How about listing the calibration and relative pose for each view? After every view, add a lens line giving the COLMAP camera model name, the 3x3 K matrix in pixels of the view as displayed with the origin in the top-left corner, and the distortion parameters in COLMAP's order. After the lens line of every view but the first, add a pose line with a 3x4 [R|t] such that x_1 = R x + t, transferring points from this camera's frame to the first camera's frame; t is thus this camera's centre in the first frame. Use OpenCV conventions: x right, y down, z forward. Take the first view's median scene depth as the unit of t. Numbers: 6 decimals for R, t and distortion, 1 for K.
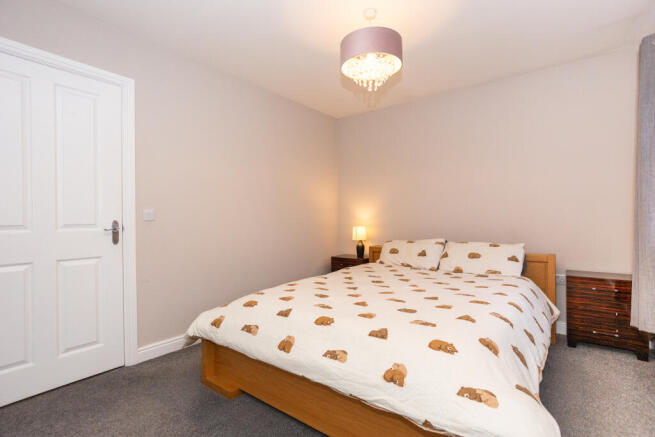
lens RADIAL K [[315.7, 0, 326.4], [0, 315.7, 218.2], [0, 0, 1]] dist [-0.018390, 0.002882]
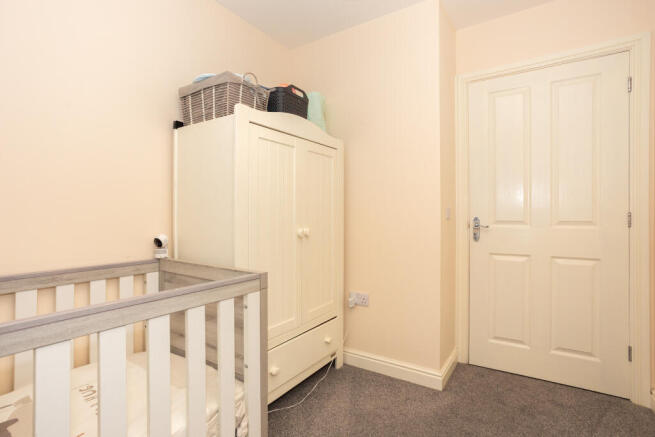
lens RADIAL K [[326.1, 0, 327.6], [0, 326.1, 219.3], [0, 0, 1]] dist [0.000082, -0.000039]
pose [[0.079514, 0.014562, -0.996727, 0.137794], [-0.001556, 0.999894, 0.014484, -0.000283], [0.996833, 0.000399, 0.079528, 0.193244]]
